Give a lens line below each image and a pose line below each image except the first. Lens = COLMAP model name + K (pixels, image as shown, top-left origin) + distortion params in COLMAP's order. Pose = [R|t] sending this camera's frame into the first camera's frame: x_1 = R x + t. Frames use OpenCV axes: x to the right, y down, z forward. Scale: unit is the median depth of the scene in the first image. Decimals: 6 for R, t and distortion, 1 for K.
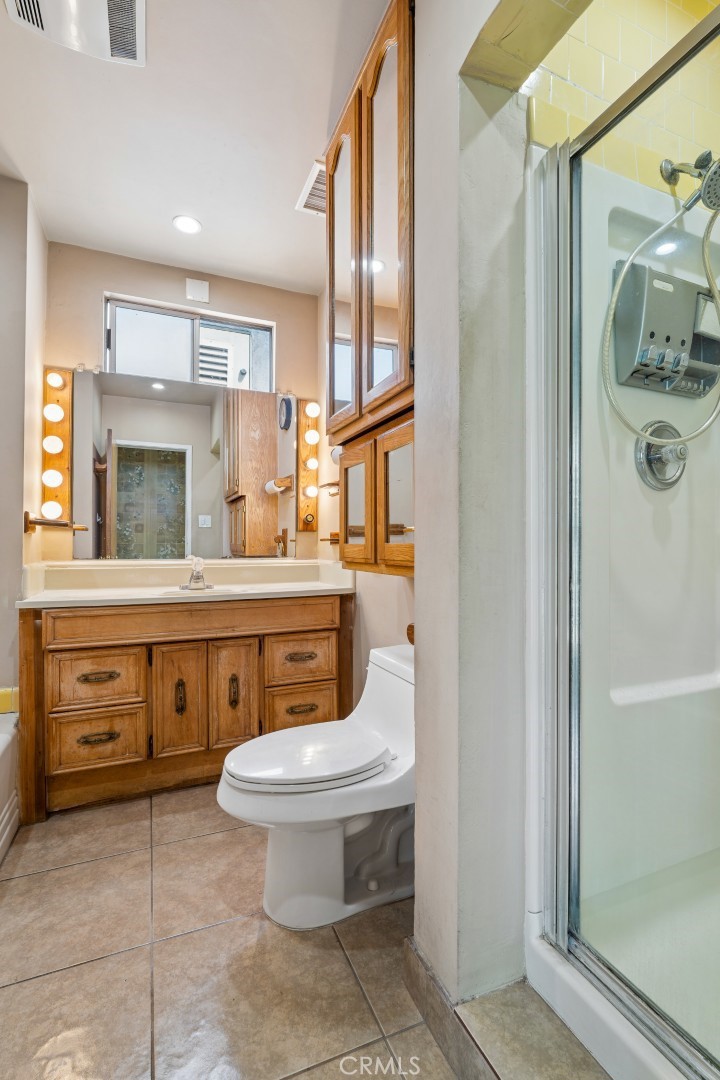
lens RADIAL K [[481.5, 0, 370.7], [0, 481.5, 545.2], [0, 0, 1]] dist [0.002205, -0.003496]
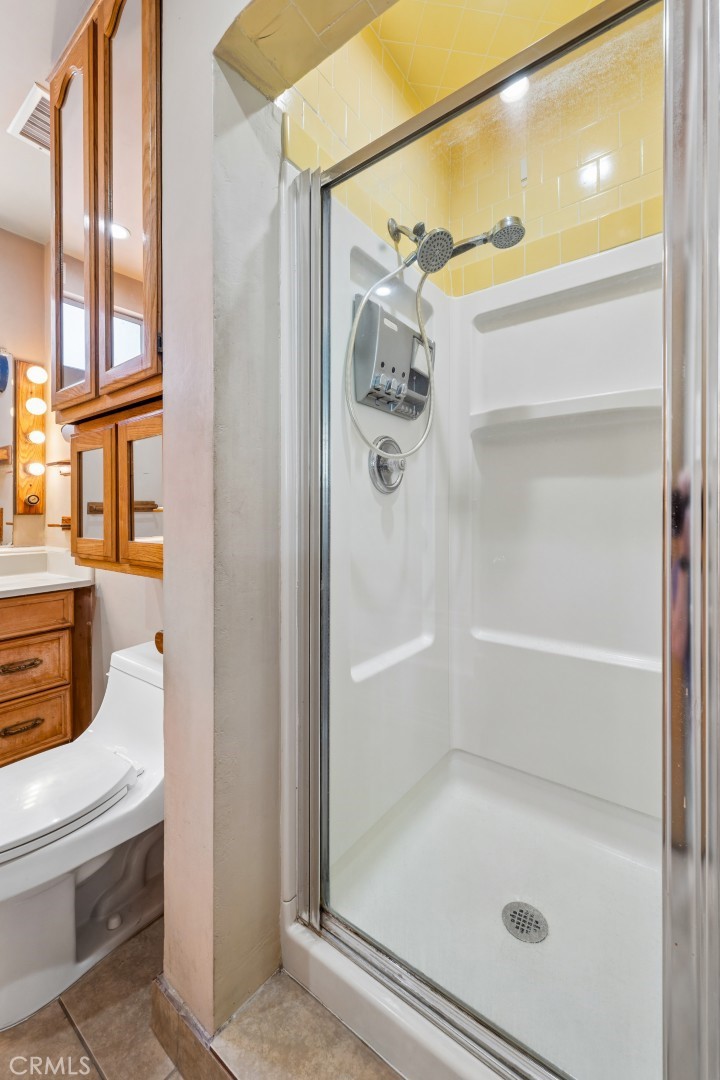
lens RADIAL K [[428.5, 0, 354.1], [0, 428.5, 517.1], [0, 0, 1]] dist [0.002299, -0.001533]
pose [[0.875977, -0.002832, 0.482345, 0.009958], [0.000289, 0.999986, 0.005347, -0.042674], [-0.482353, -0.004544, 0.875965, 0.070011]]
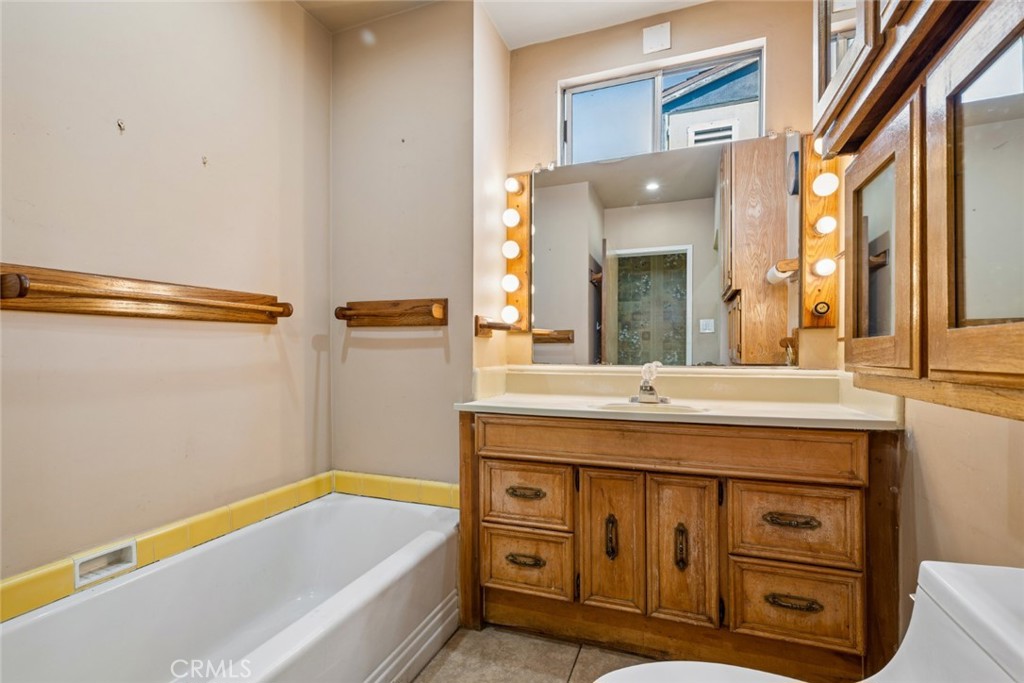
lens RADIAL K [[456.5, 0, 522.0], [0, 456.5, 354.5], [0, 0, 1]] dist [0.002205, -0.003496]
pose [[0.710386, 0.000113, -0.703812, 0.035355], [-0.000764, 1.000000, -0.000610, 0.013730], [0.703812, 0.000971, 0.710386, 0.389645]]
